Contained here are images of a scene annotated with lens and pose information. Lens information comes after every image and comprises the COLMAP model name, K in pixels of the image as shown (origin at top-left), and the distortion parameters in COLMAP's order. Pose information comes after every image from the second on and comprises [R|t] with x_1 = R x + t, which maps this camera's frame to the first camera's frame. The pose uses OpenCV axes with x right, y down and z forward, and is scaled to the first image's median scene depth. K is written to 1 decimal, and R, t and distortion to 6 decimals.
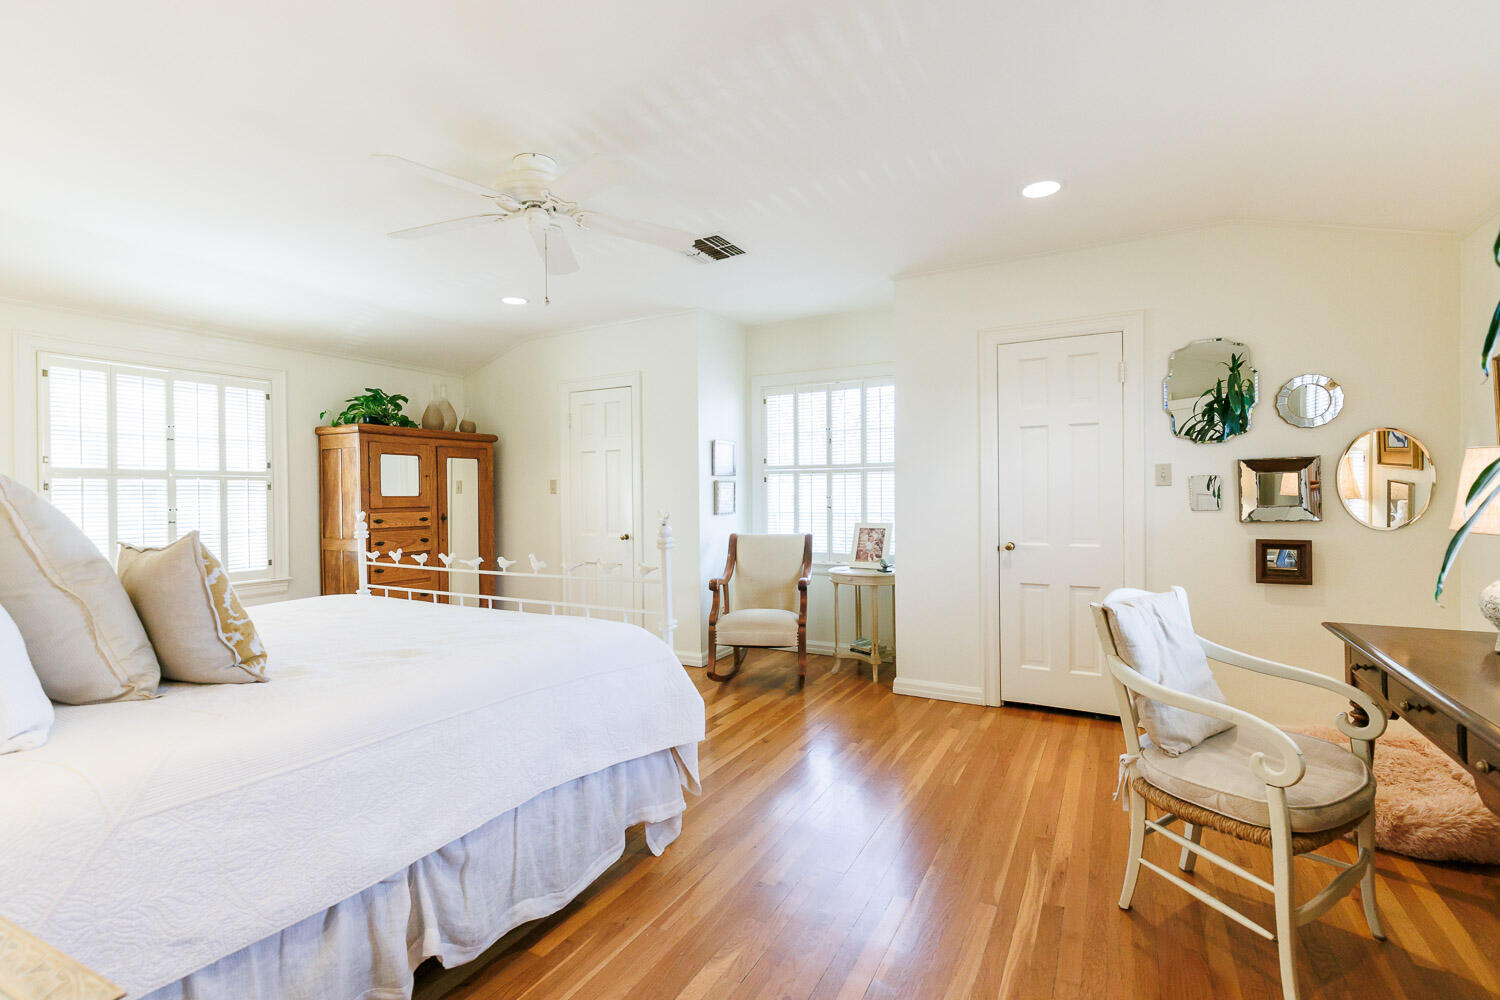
lens RADIAL K [[646.4, 0, 750.0], [0, 646.4, 500.0], [0, 0, 1]] dist [0.008123, 0.000190]
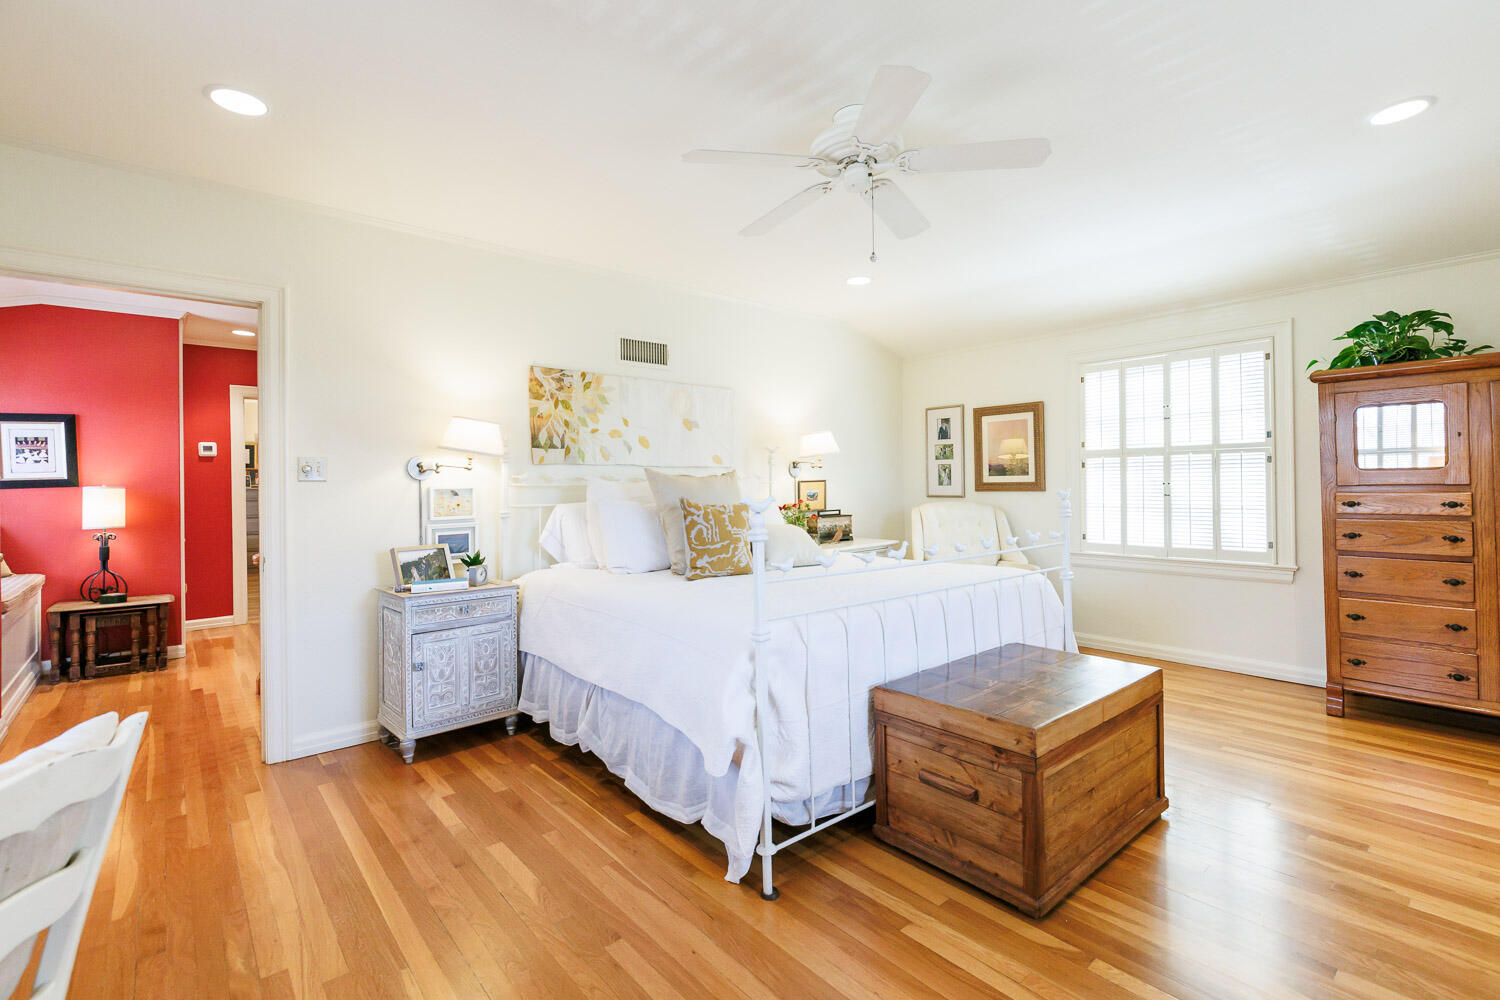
lens RADIAL K [[696.1, 0, 782.6], [0, 696.1, 483.2], [0, 0, 1]] dist [0.000889, -0.000067]
pose [[-0.316378, 0.015855, -0.948501, 0.261581], [0.010193, 0.999859, 0.013313, -0.004667], [0.948579, -0.005456, -0.316495, 0.486601]]
